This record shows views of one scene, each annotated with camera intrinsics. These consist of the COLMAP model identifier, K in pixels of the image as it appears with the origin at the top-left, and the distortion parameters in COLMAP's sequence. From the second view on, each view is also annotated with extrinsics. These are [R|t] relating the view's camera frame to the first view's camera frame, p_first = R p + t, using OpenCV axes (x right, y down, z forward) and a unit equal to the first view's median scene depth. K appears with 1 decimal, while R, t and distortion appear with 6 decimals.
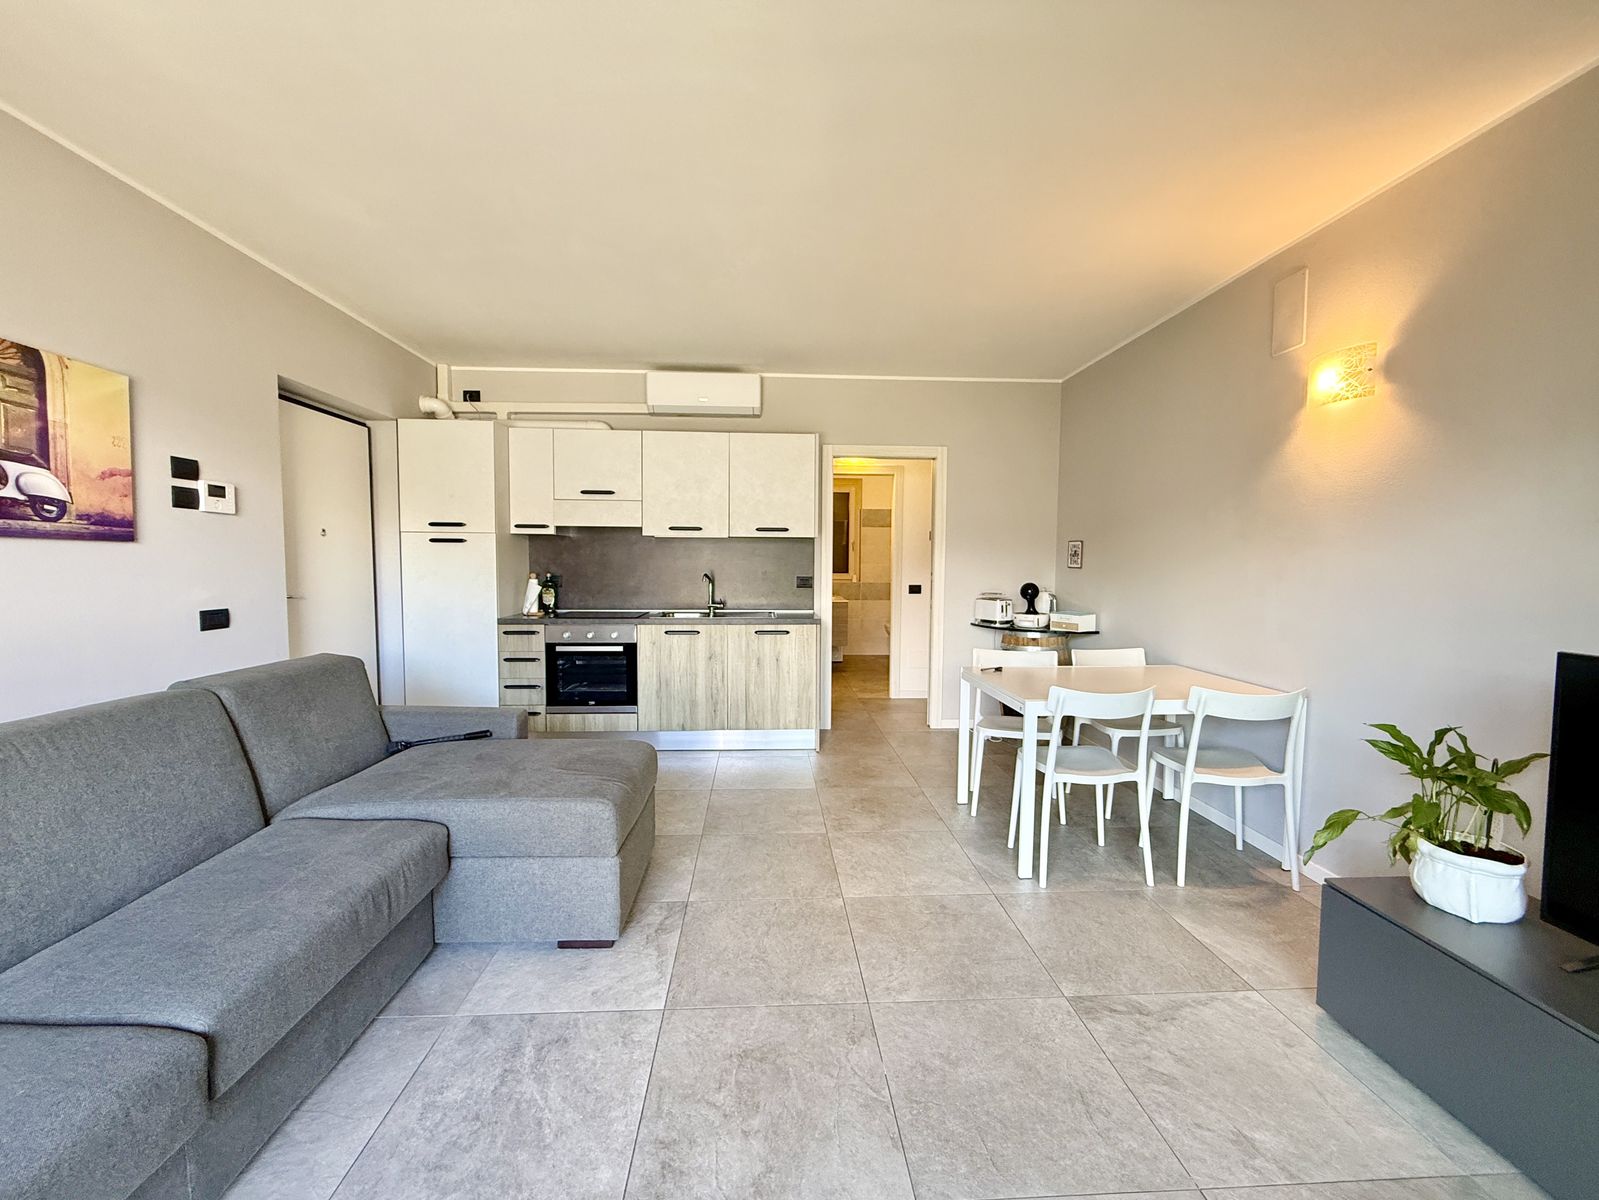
lens RADIAL K [[644.8, 0, 798.0], [0, 644.8, 599.4], [0, 0, 1]] dist [0.000475, -0.000100]
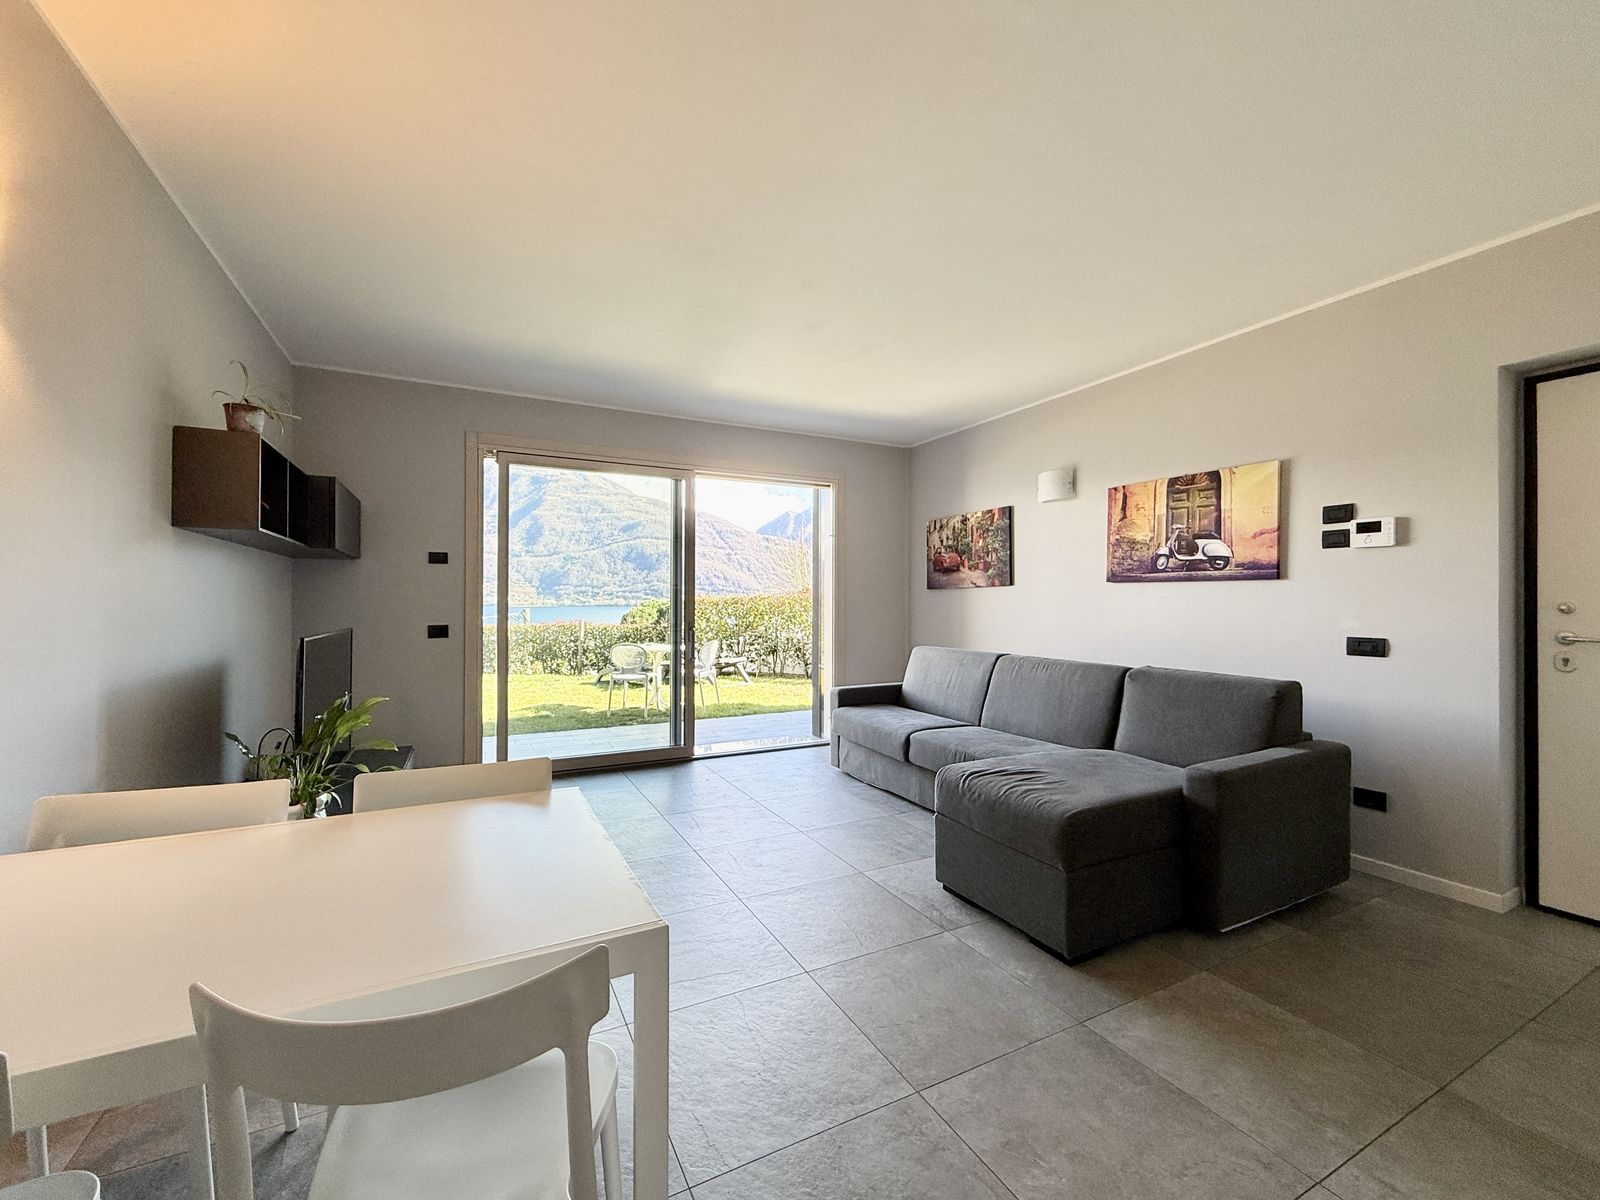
lens RADIAL K [[649.2, 0, 800.0], [0, 649.2, 600.0], [0, 0, 1]] dist [0.001382, 0.000058]
pose [[-0.913131, -0.010109, -0.407541, 0.419568], [-0.032802, 0.998273, 0.048733, -0.072410], [0.406345, 0.057868, -0.911885, 1.688606]]
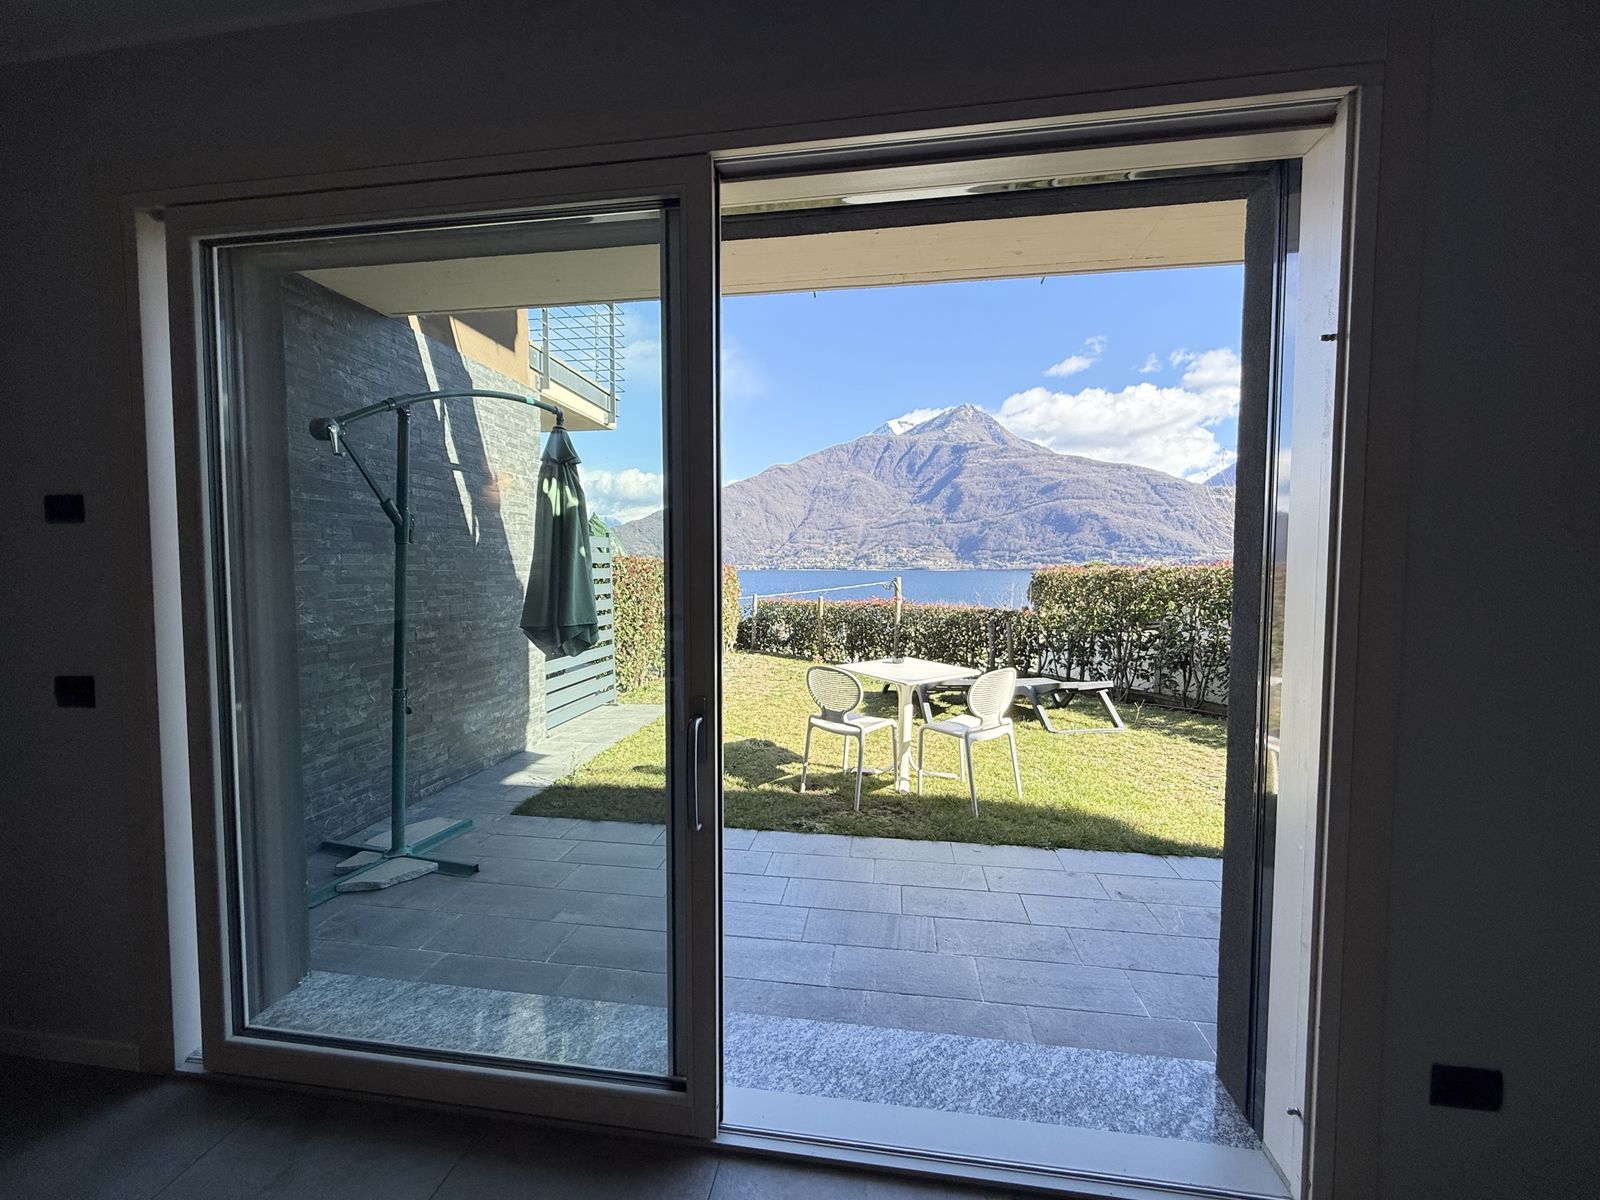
lens RADIAL K [[645.2, 0, 798.5], [0, 645.2, 599.4], [0, 0, 1]] dist [0.000475, -0.000100]
pose [[-0.978893, -0.016575, 0.203701, -0.273749], [0.006394, 0.993734, 0.111589, -0.045301], [-0.204275, 0.110537, -0.972653, 0.306219]]
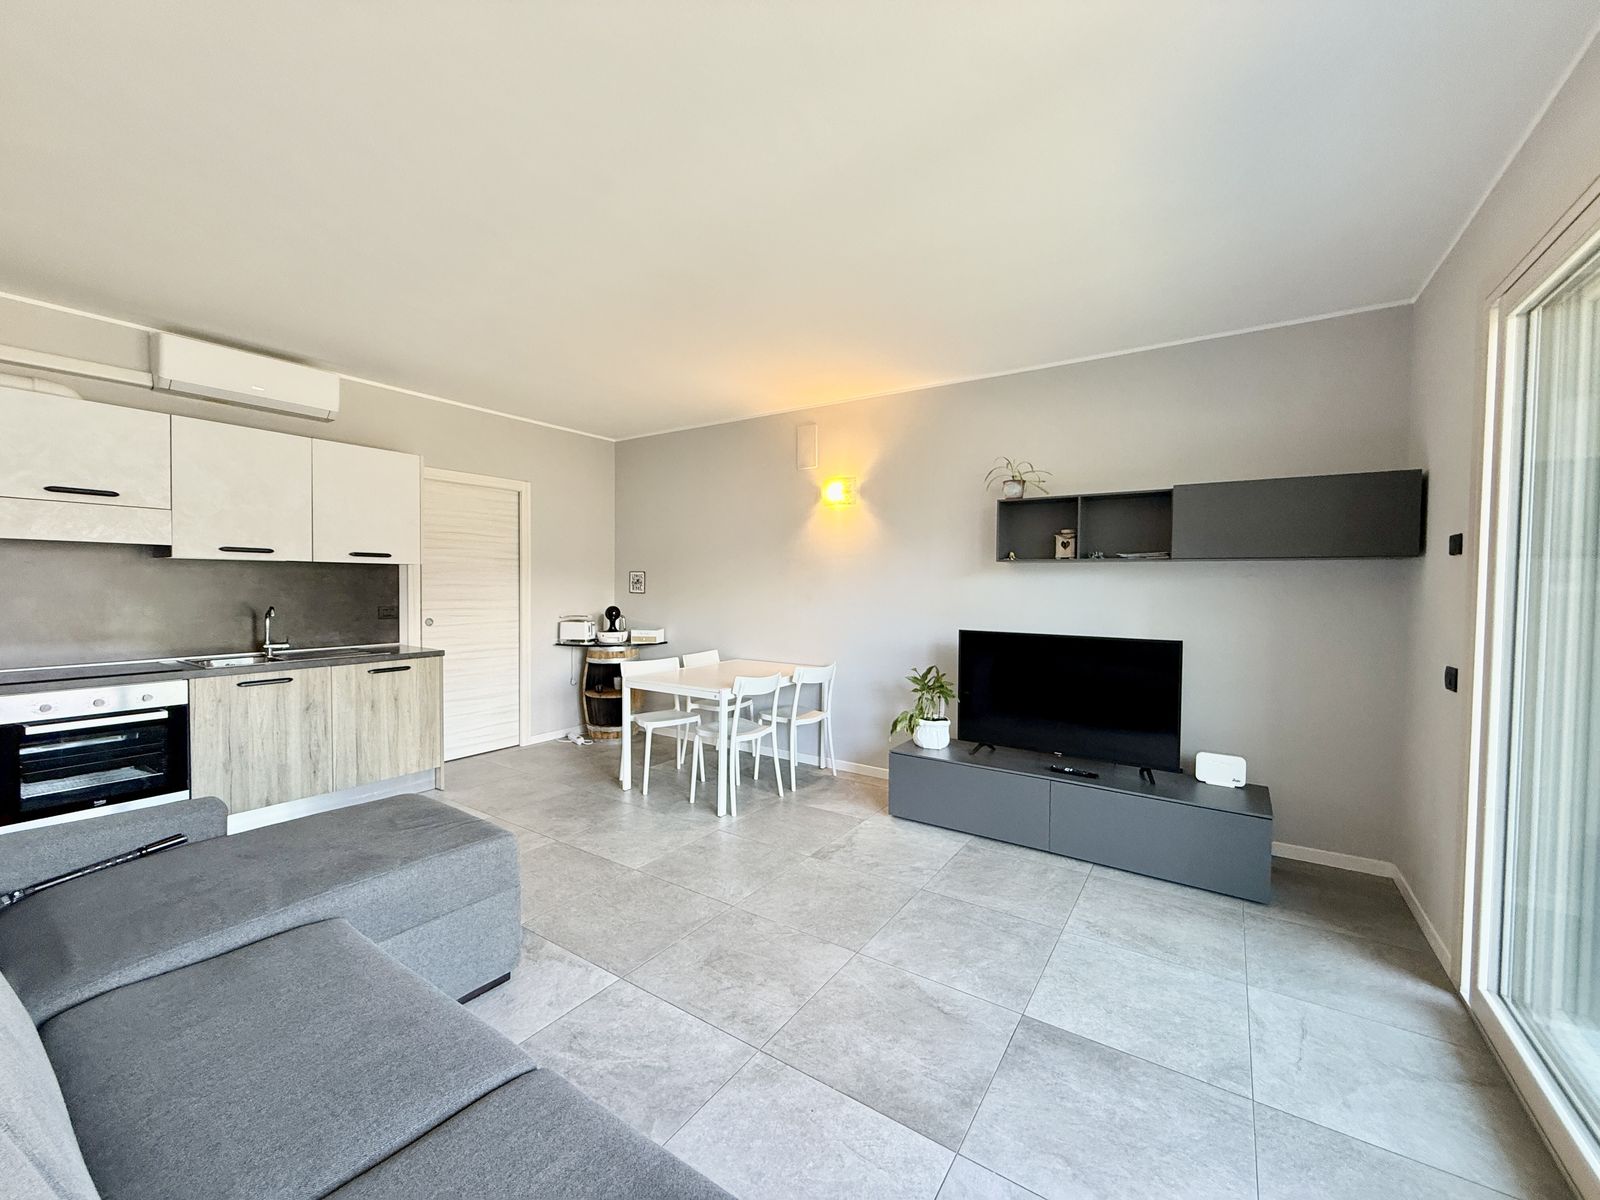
lens RADIAL K [[637.6, 0, 796.9], [0, 637.6, 599.6], [0, 0, 1]] dist [0.000223, 0.000076]
pose [[0.602732, -0.021833, 0.797645, -0.671419], [0.043183, 0.999053, -0.005285, -0.028724], [-0.796774, 0.037630, 0.603104, 0.006283]]
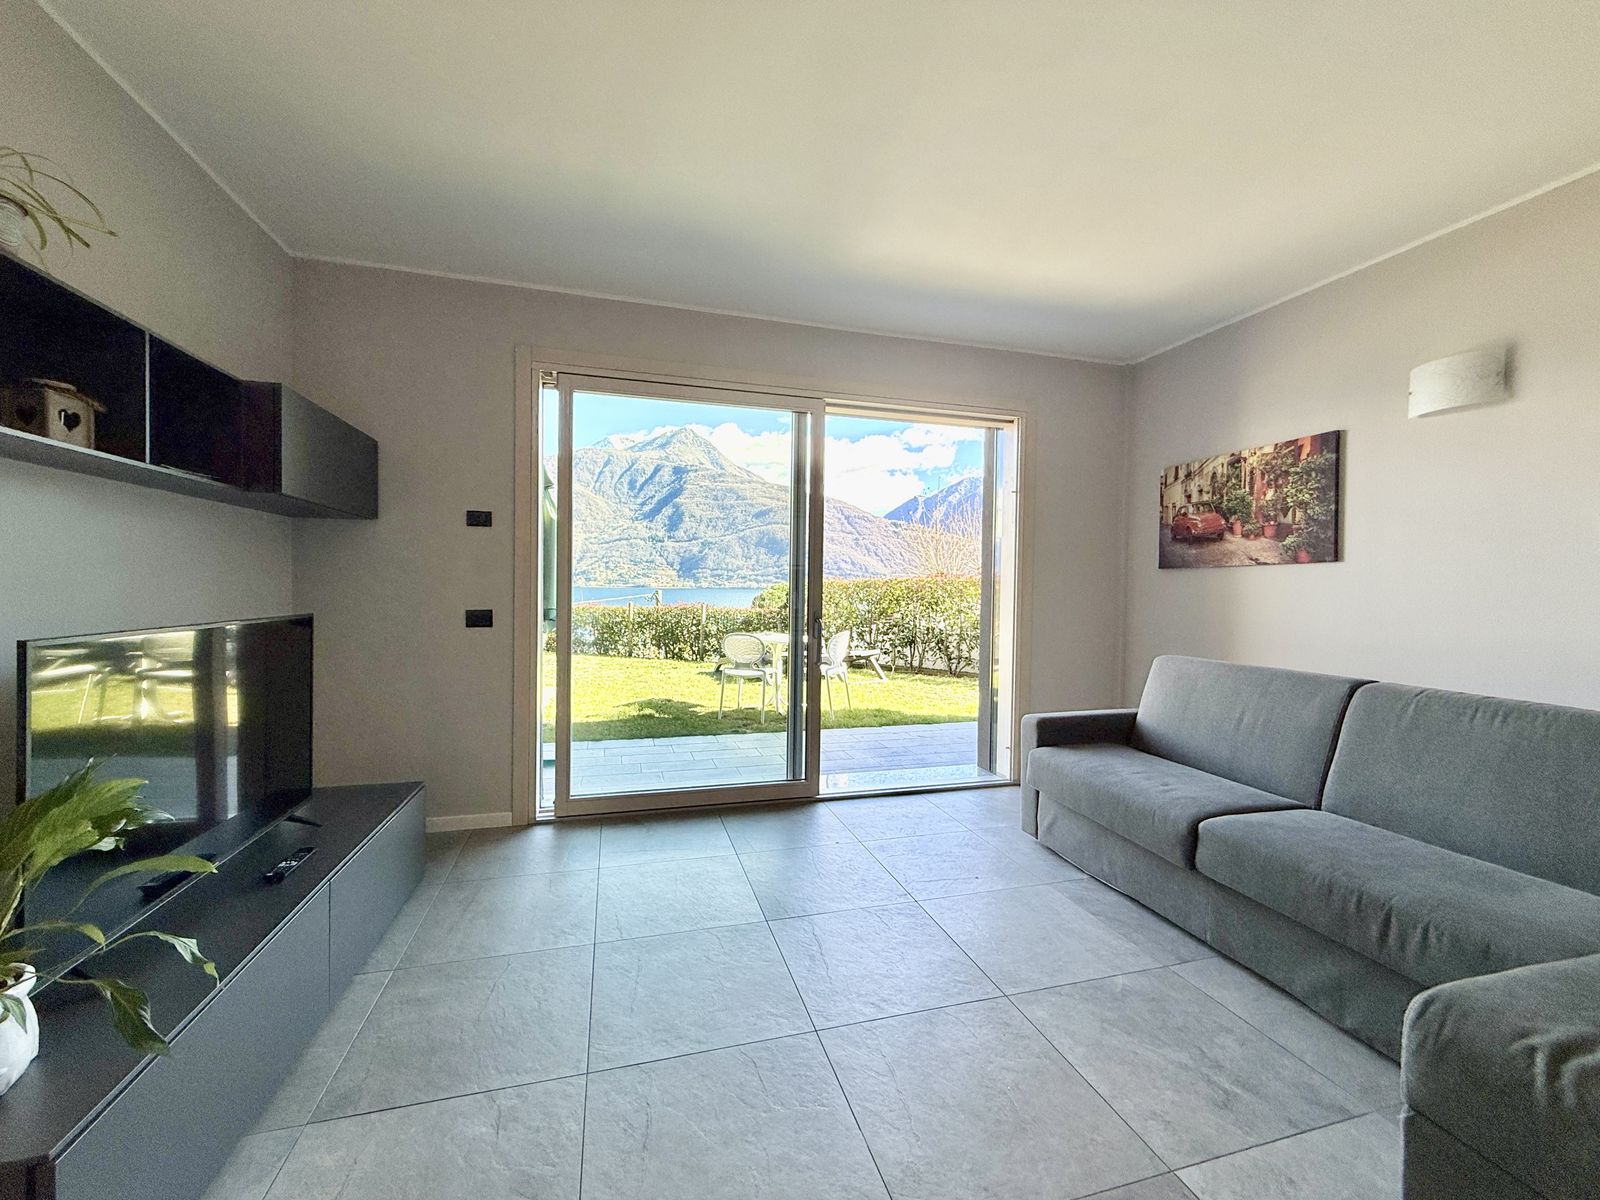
lens RADIAL K [[640.1, 0, 798.7], [0, 640.1, 600.3], [0, 0, 1]] dist [0.000754, -0.000082]
pose [[-0.975365, -0.015340, -0.220062, 0.266415], [-0.033757, 0.996209, 0.080174, -0.033114], [0.217998, 0.085627, -0.972186, 1.117198]]
